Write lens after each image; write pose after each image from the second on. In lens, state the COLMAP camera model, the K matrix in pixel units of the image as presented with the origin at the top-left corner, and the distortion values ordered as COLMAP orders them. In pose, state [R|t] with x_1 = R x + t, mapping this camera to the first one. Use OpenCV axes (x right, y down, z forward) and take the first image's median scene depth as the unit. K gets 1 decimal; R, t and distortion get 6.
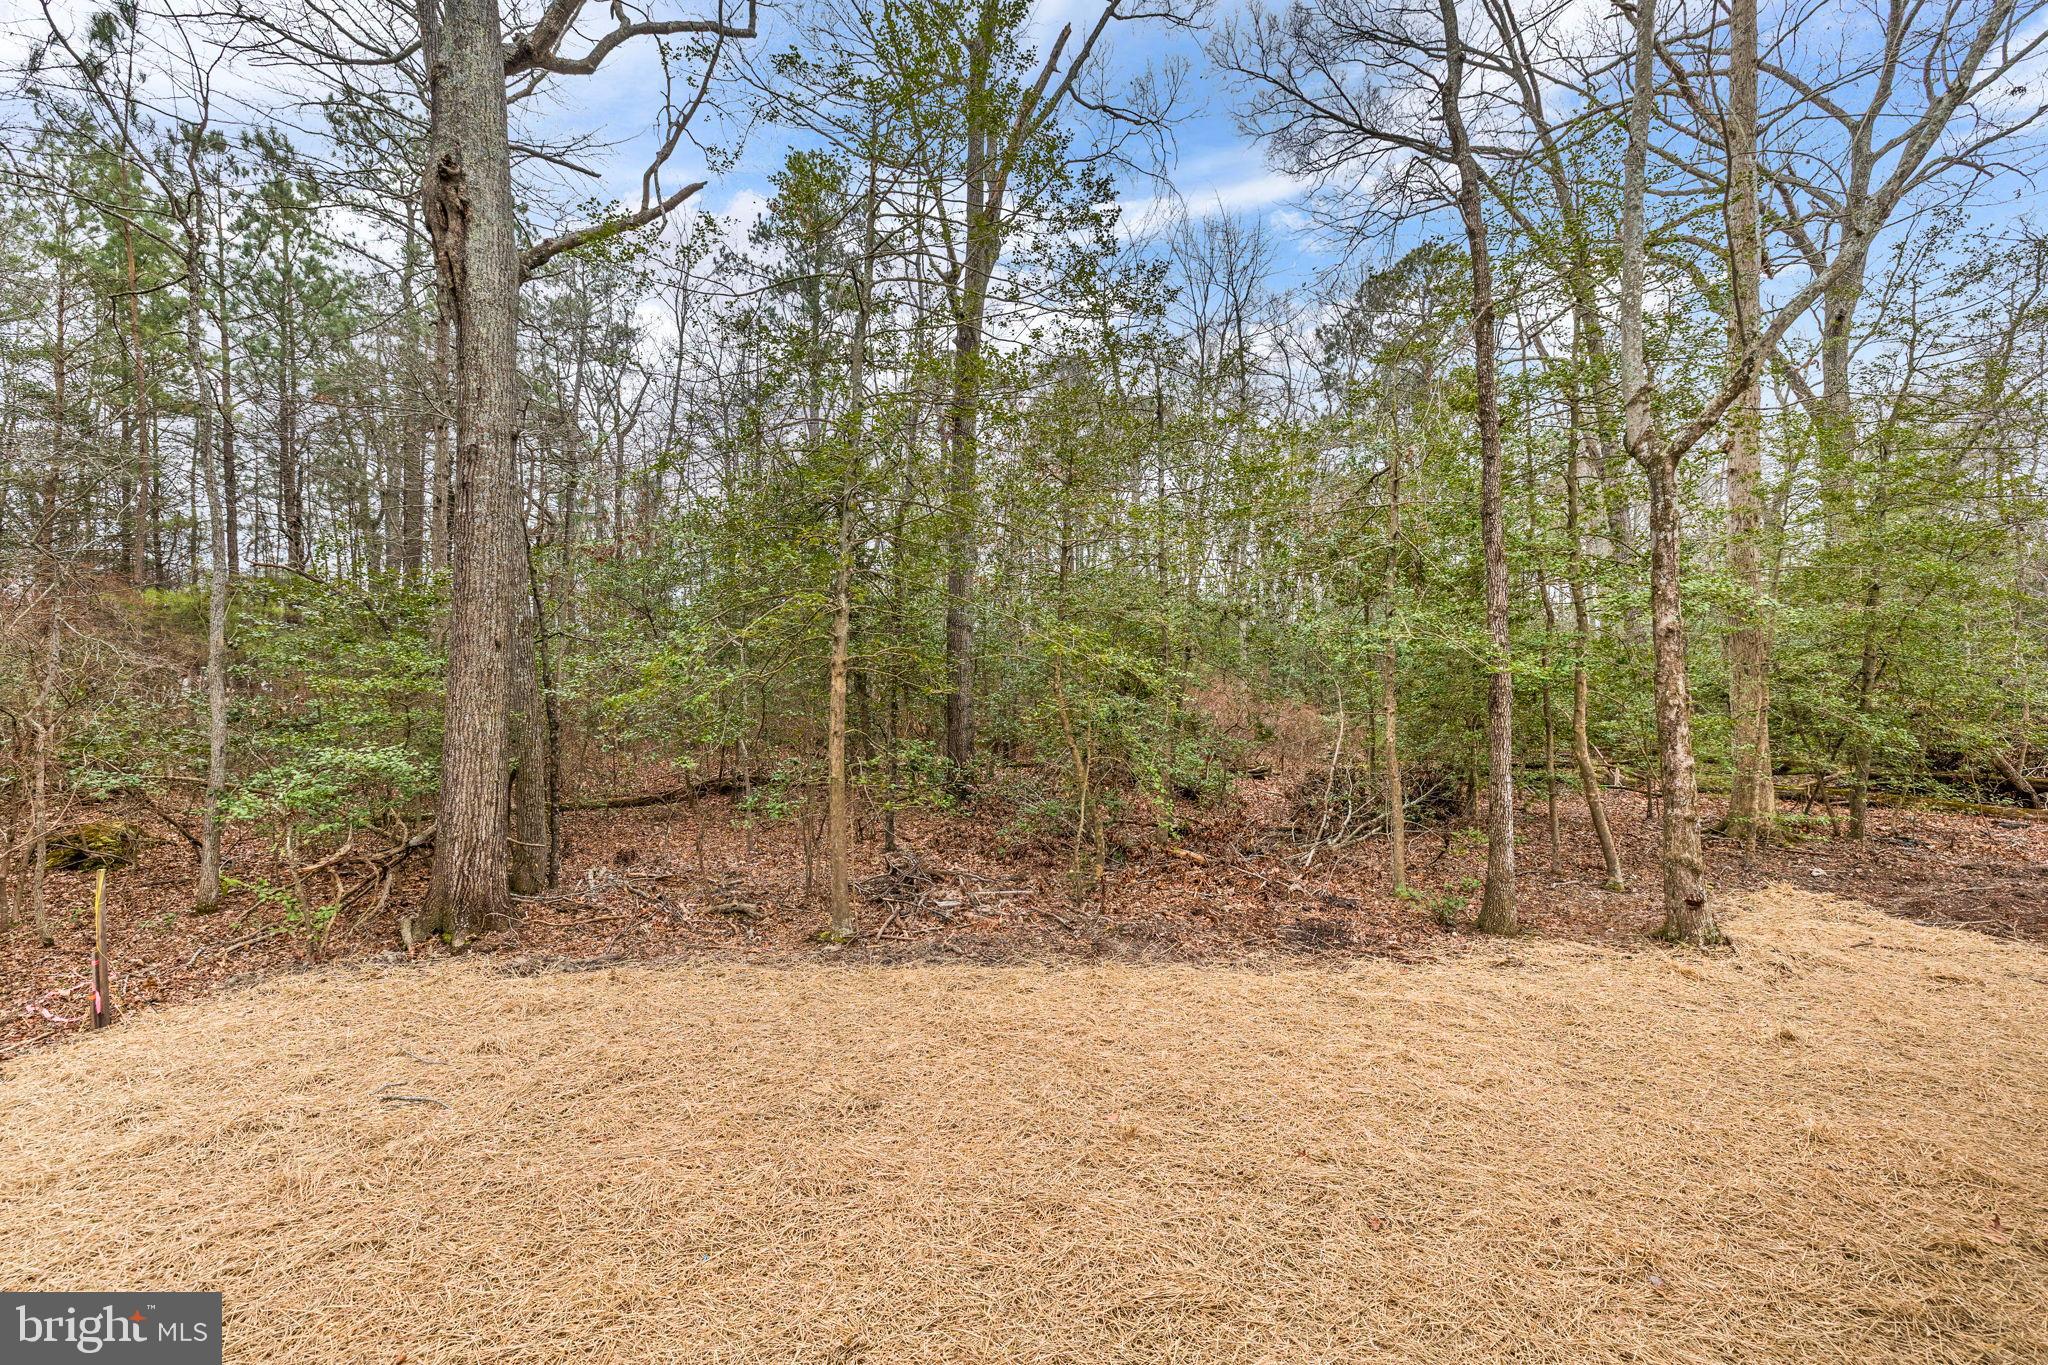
lens RADIAL K [[864.8, 0, 1021.6], [0, 864.8, 666.8], [0, 0, 1]] dist [0.000710, 0.000173]
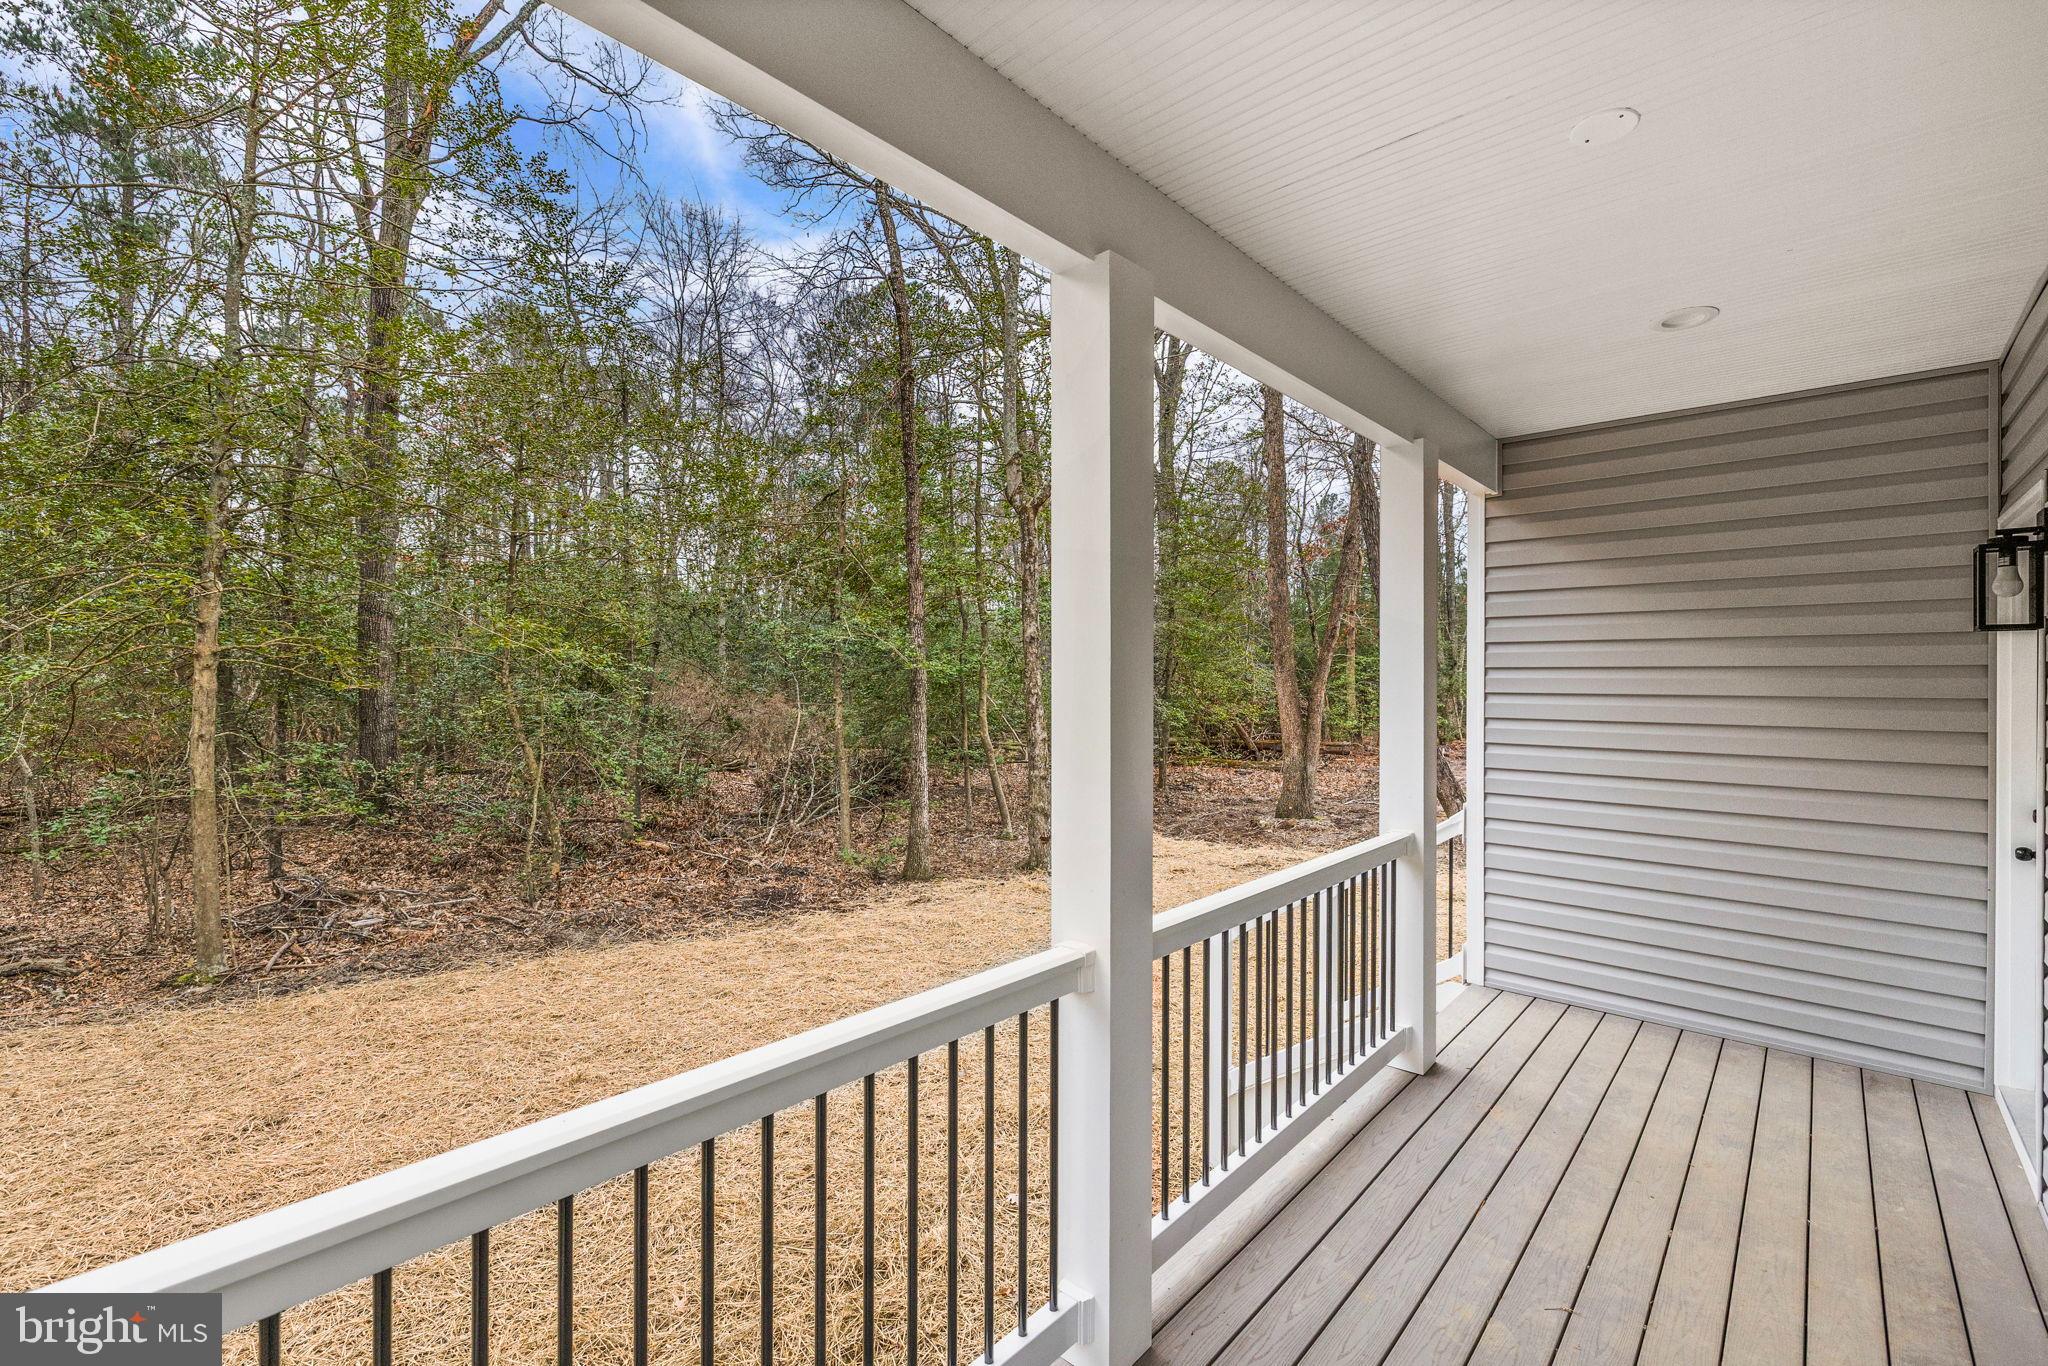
lens RADIAL K [[890.4, 0, 1018.1], [0, 890.4, 680.6], [0, 0, 1]] dist [0.001545, 0.000126]
pose [[0.848119, -0.002605, 0.529800, 0.000294], [-0.007963, 0.999812, 0.017662, 0.000159], [-0.529746, -0.019198, 0.847939, -0.137495]]
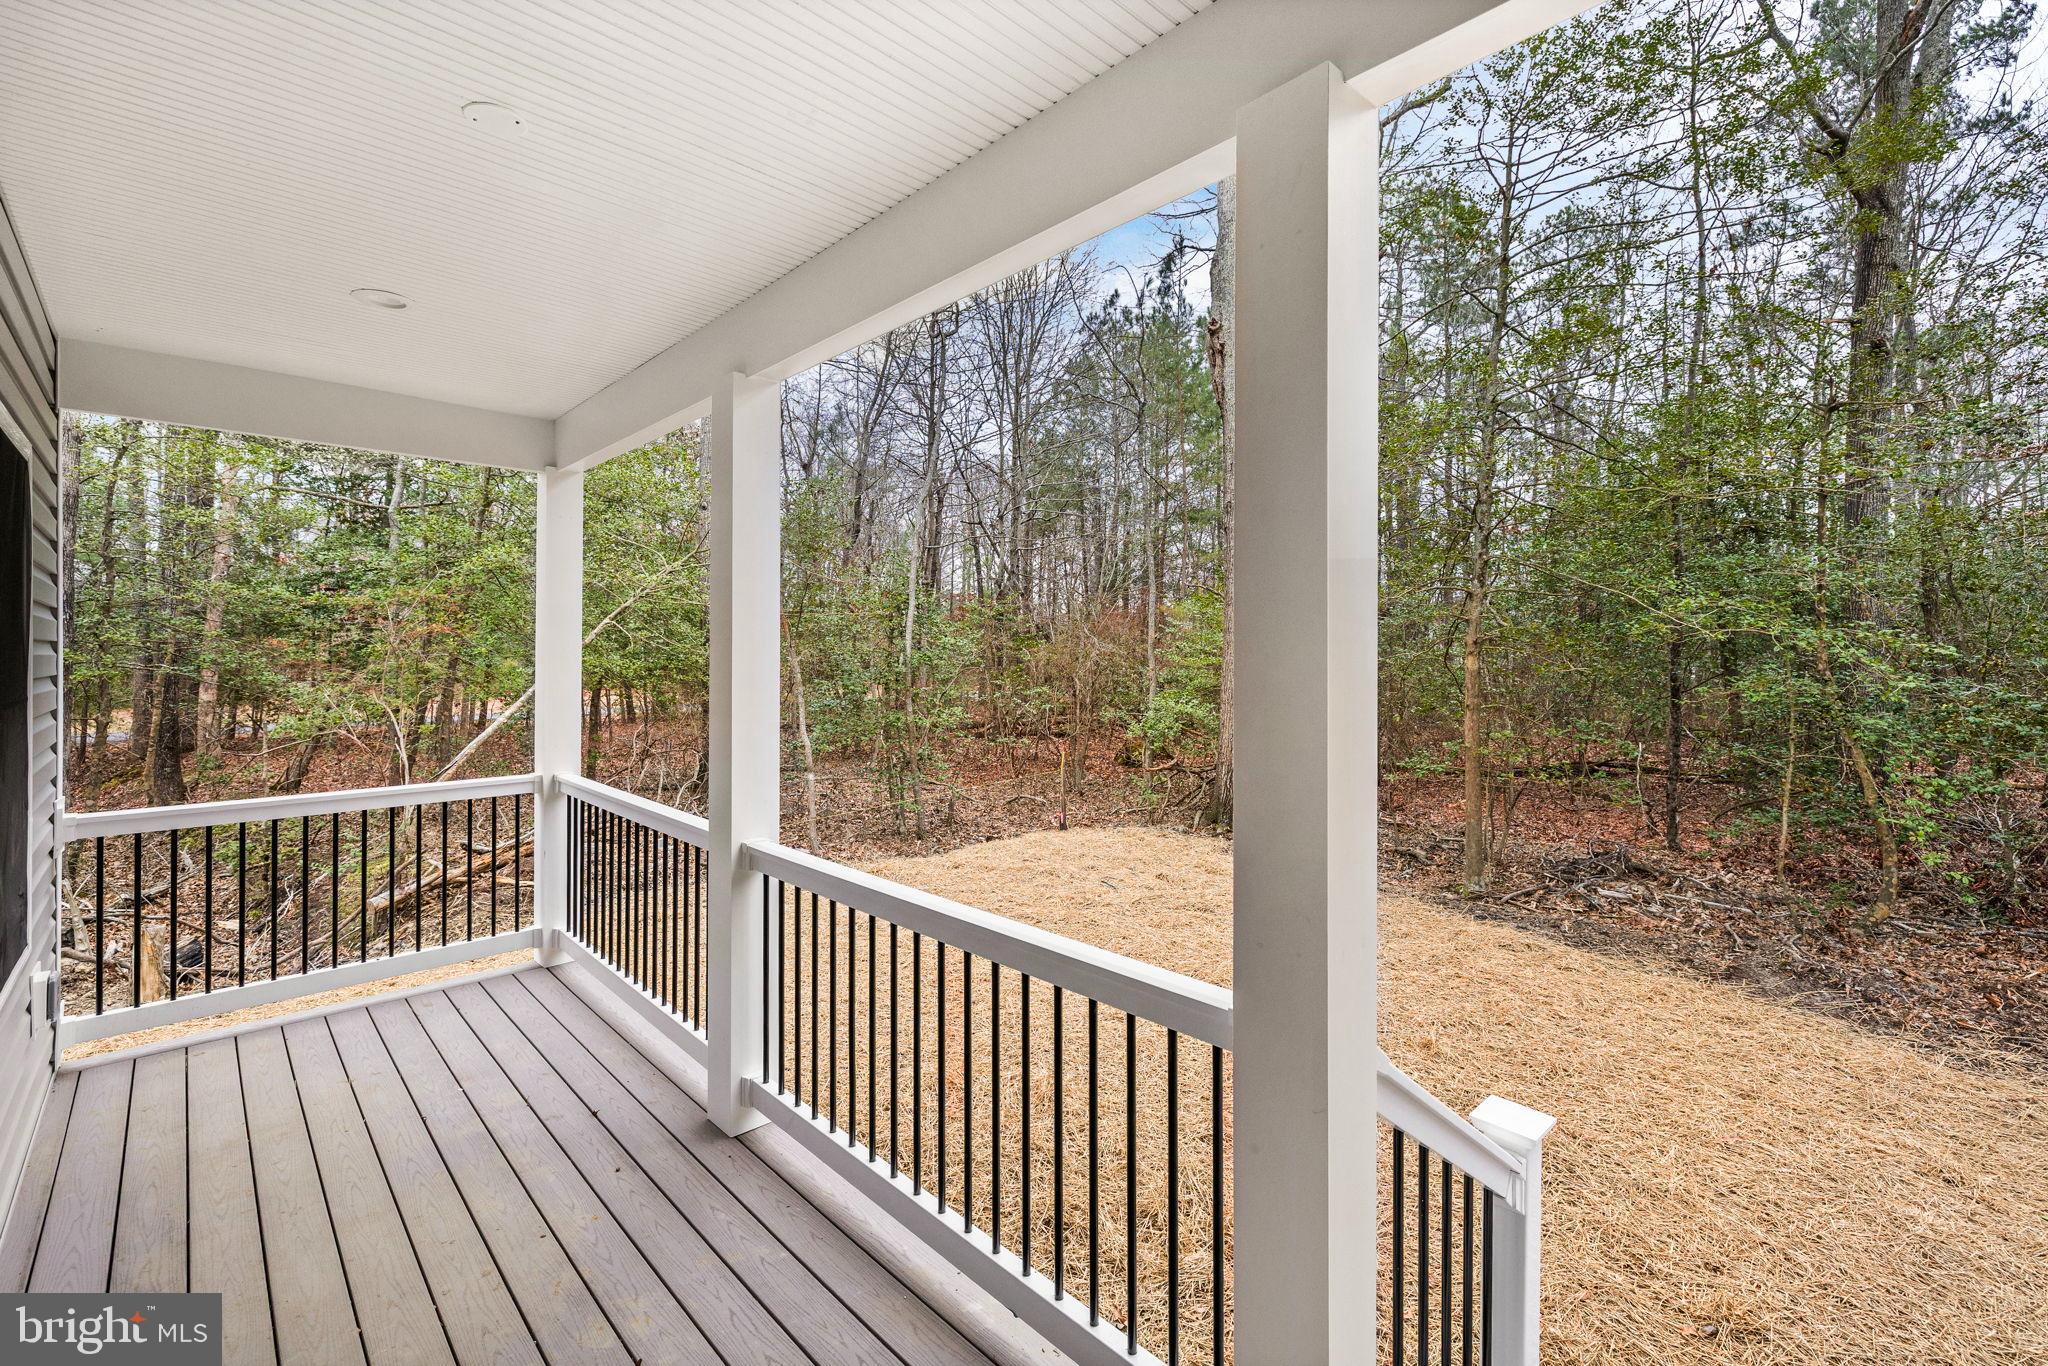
lens RADIAL K [[869.6, 0, 1026.0], [0, 869.6, 647.9], [0, 0, 1]] dist [0.020199, -0.000100]
pose [[0.471661, -0.014067, -0.881668, 0.457992], [0.012209, 0.999881, -0.009422, 0.003563], [0.881695, -0.006320, 0.471777, -0.023546]]
